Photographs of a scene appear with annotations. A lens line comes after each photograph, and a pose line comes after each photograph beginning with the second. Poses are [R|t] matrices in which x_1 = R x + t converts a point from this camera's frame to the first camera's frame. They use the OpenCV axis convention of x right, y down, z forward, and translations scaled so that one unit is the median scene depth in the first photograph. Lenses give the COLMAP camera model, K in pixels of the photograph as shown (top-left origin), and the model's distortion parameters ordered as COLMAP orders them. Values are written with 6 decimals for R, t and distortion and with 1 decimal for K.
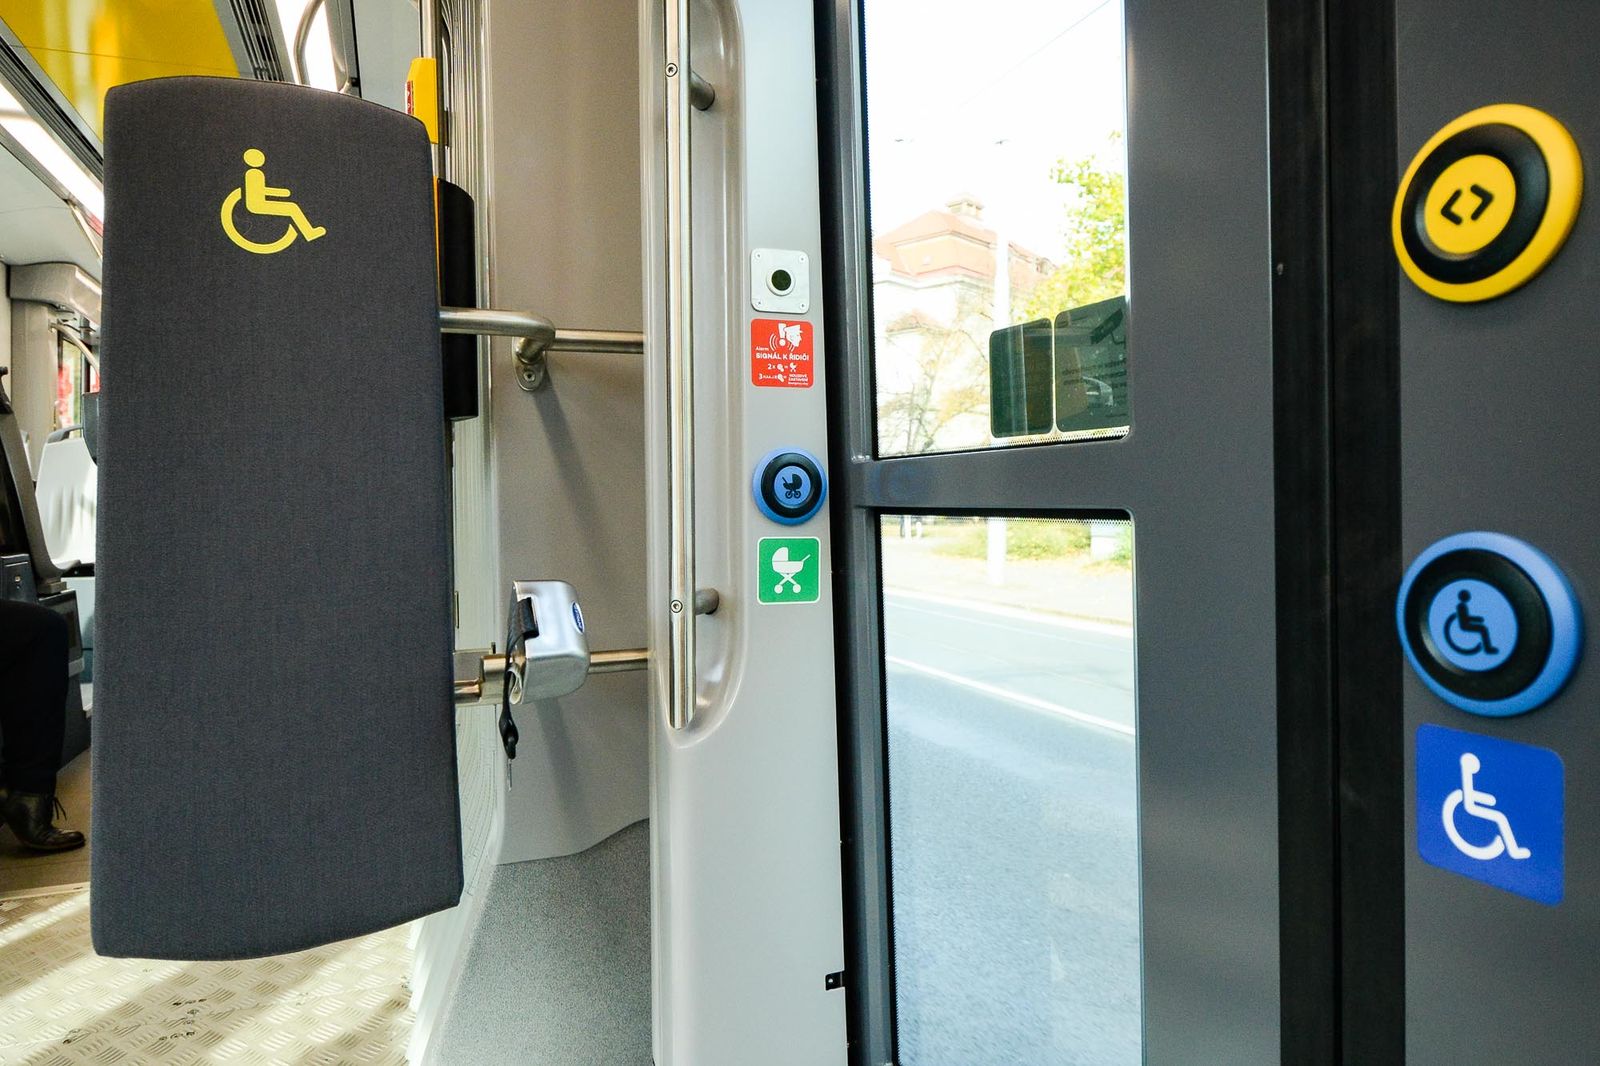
lens RADIAL K [[947.7, 0, 804.7], [0, 947.7, 549.0], [0, 0, 1]] dist [0.004879, 0.001565]
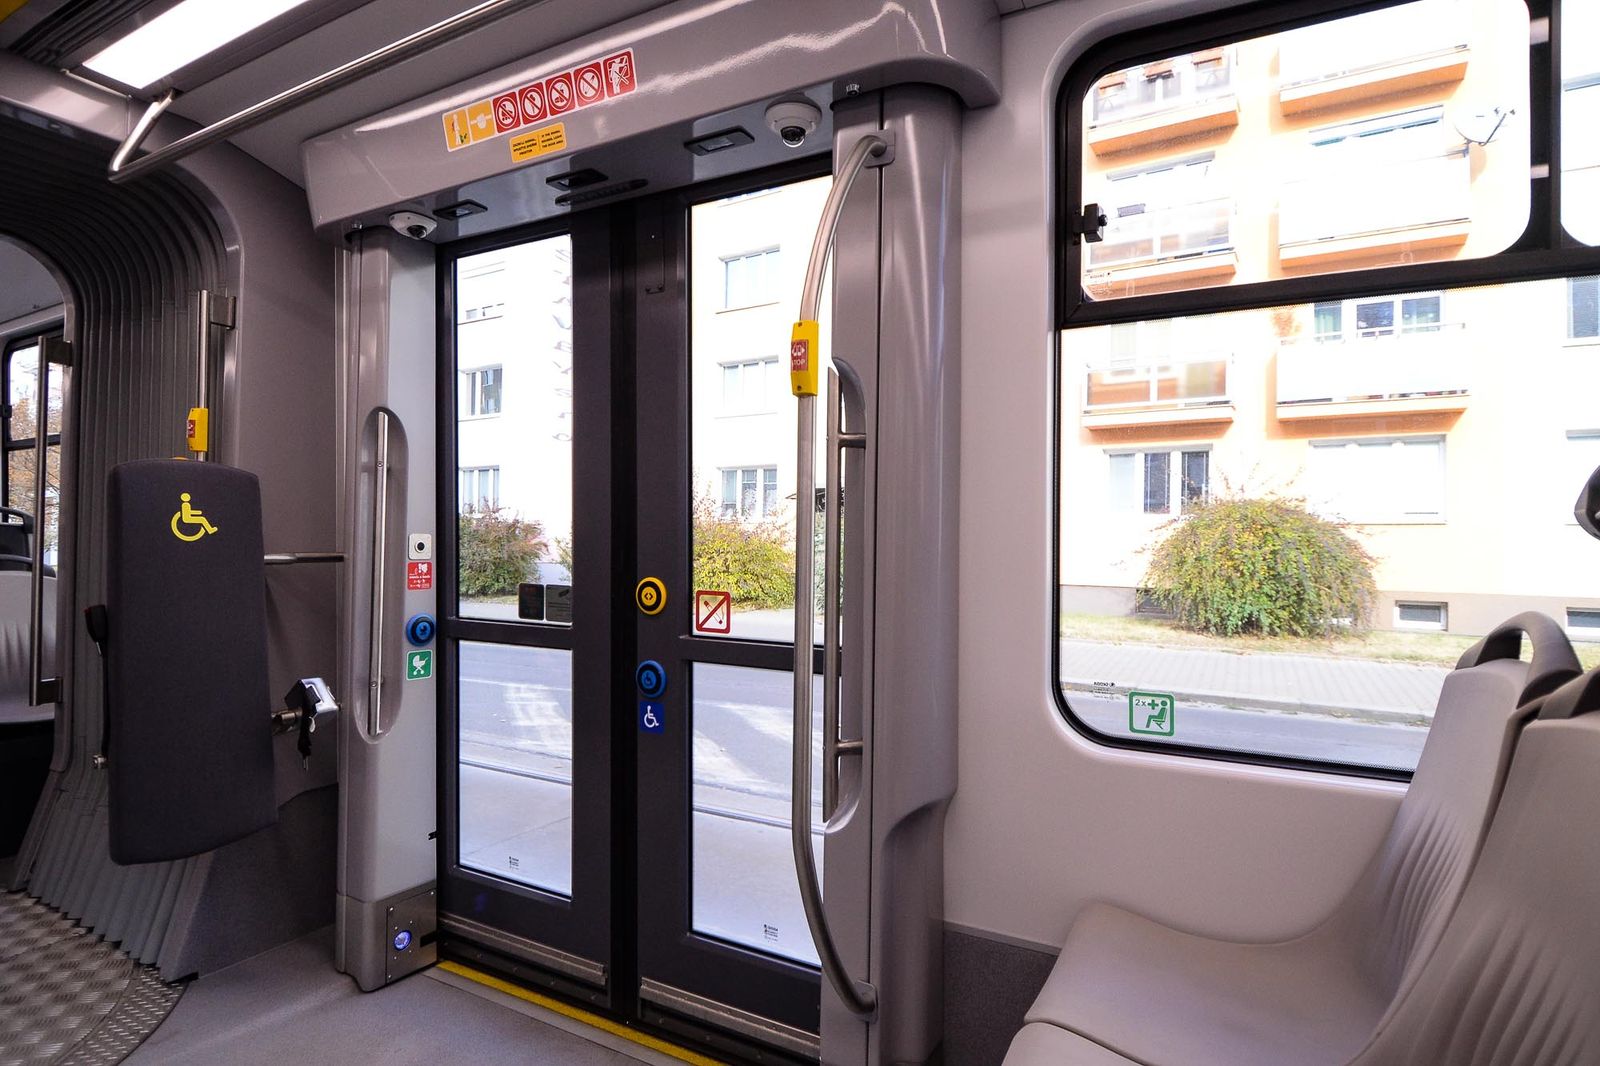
lens RADIAL K [[844.3, 0, 808.3], [0, 844.3, 541.8], [0, 0, 1]] dist [0.004957, 0.000017]
pose [[0.735801, 0.024742, 0.676745, -0.787006], [-0.000409, 0.999348, -0.036093, -0.222974], [-0.677197, 0.026280, 0.735332, -1.315991]]
